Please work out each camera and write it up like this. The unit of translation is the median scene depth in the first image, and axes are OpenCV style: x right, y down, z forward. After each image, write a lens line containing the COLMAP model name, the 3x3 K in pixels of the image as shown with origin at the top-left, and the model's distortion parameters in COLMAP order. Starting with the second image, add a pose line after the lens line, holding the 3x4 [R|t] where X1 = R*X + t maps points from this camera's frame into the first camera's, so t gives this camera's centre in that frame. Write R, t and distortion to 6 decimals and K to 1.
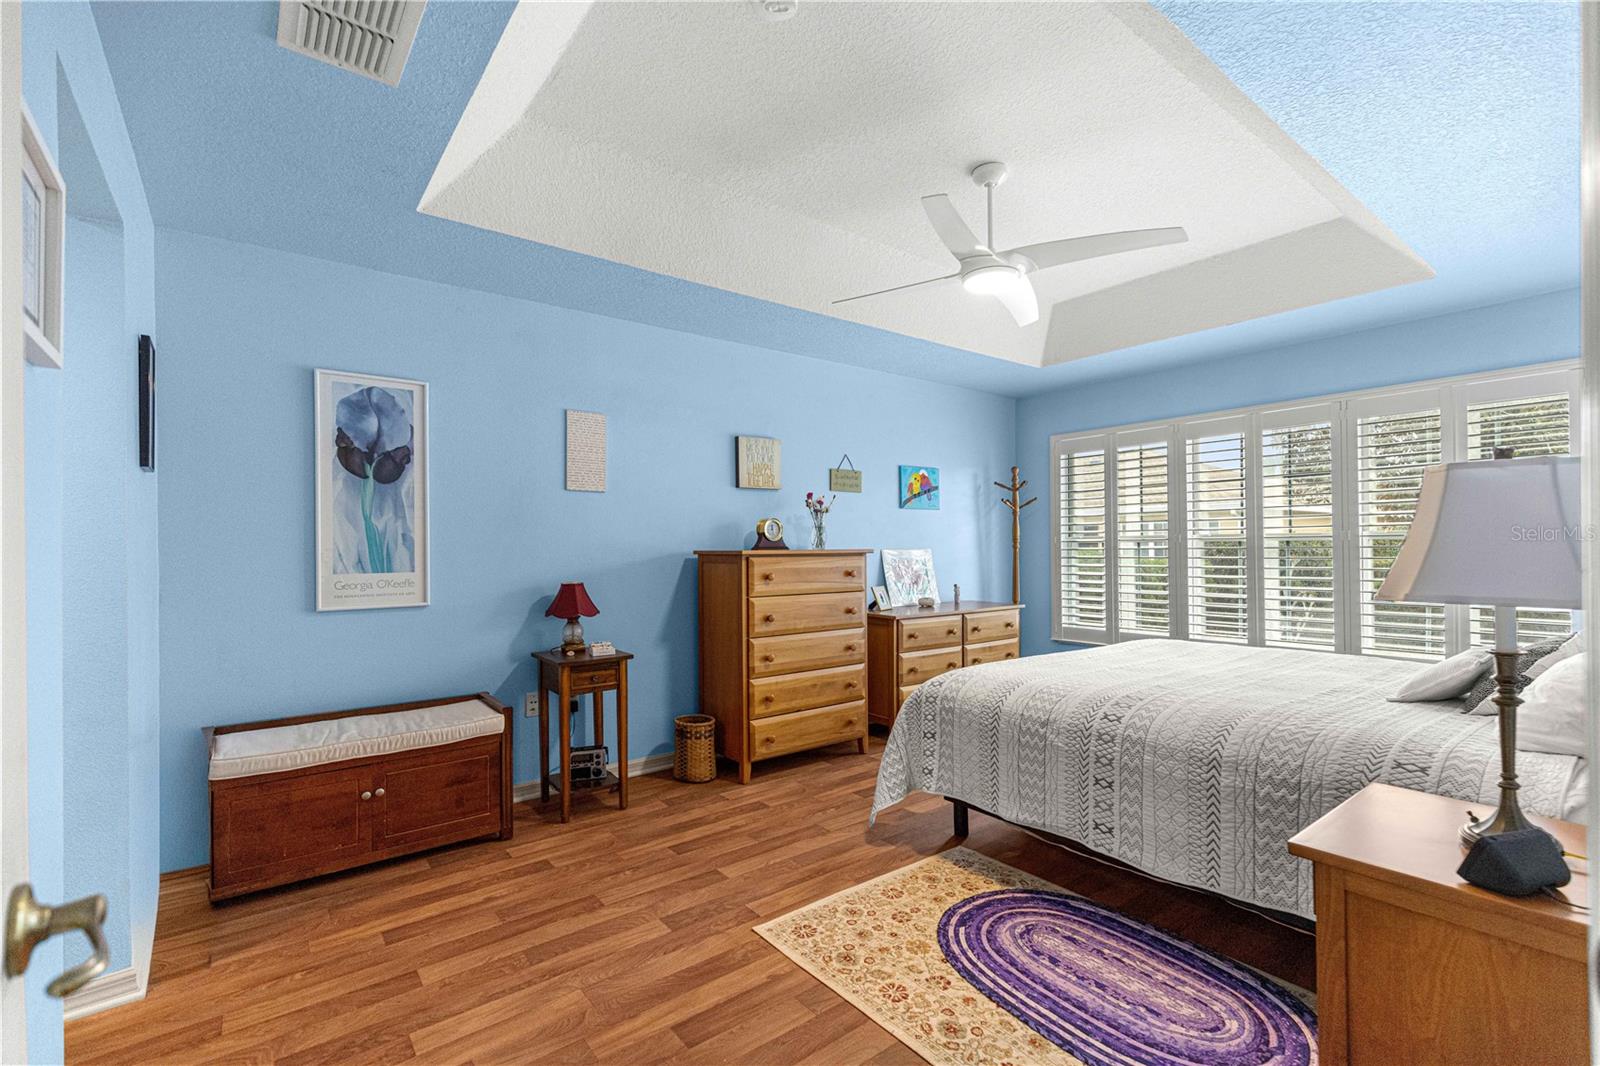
lens RADIAL K [[717.6, 0, 811.0], [0, 717.6, 545.7], [0, 0, 1]] dist [0.008265, 0.000649]
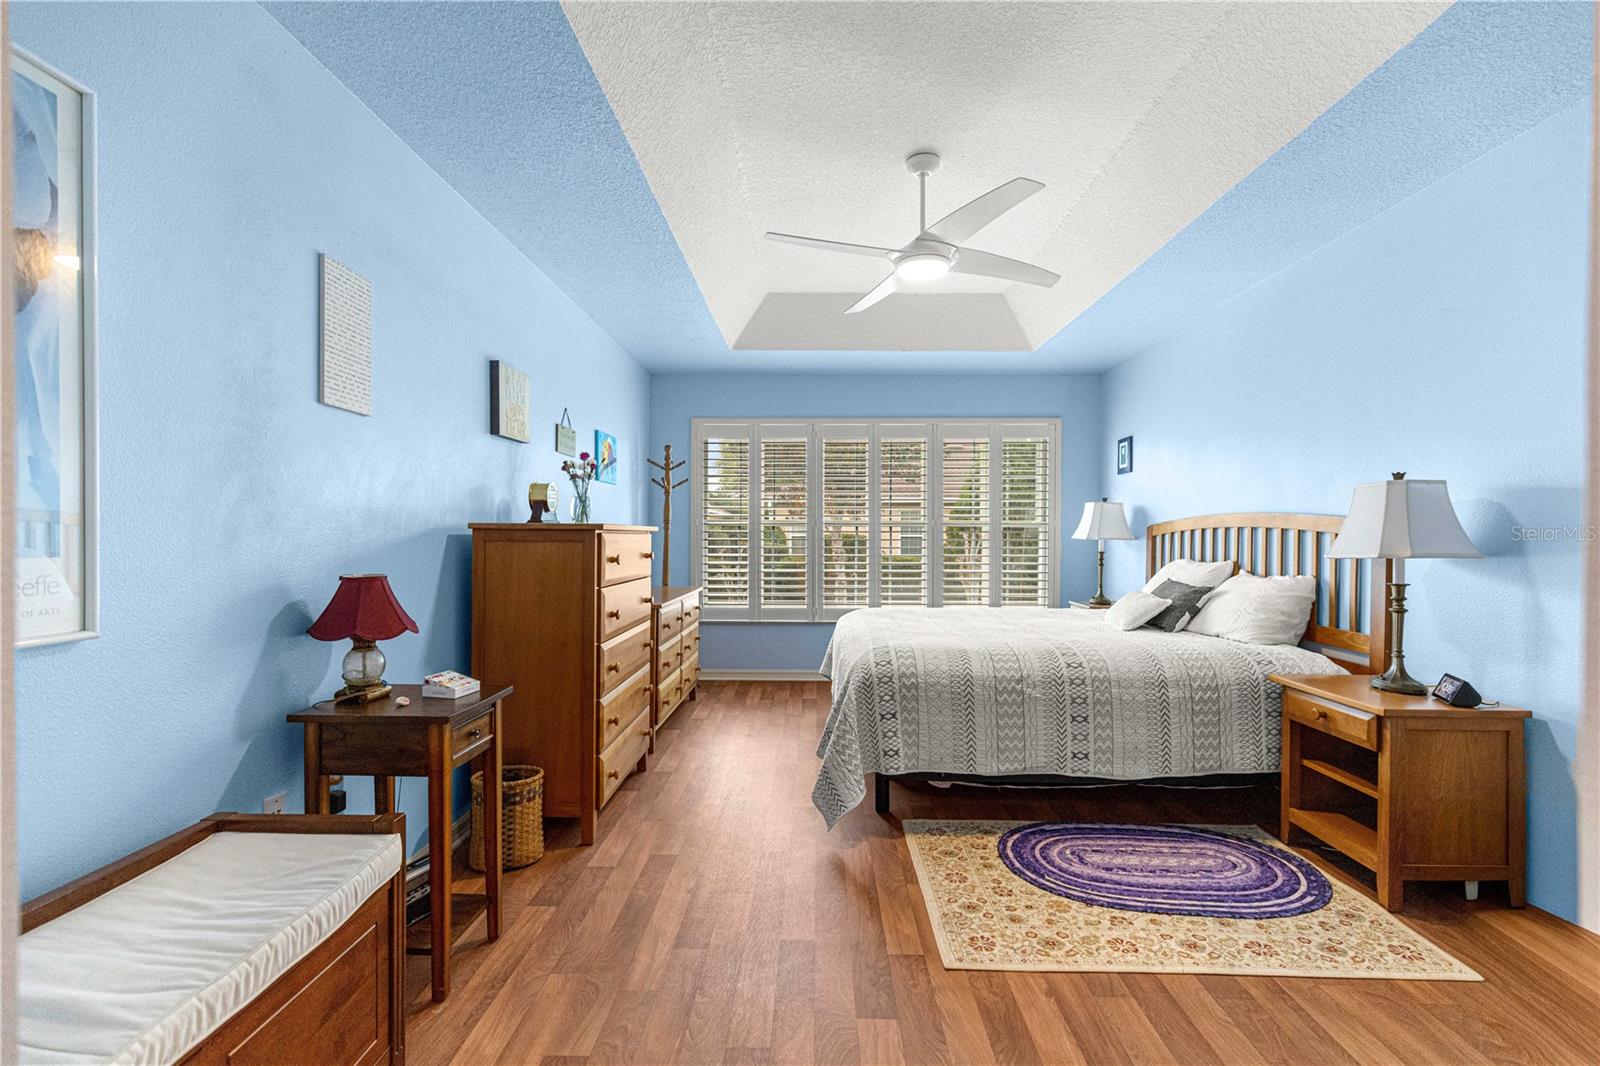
lens RADIAL K [[717.6, 0, 805.3], [0, 717.6, 541.4], [0, 0, 1]] dist [0.008265, 0.000649]
pose [[0.630870, 0.004302, 0.775877, -0.820048], [-0.012786, 0.999906, 0.004853, 0.028168], [-0.775783, -0.012982, 0.630866, 0.584958]]
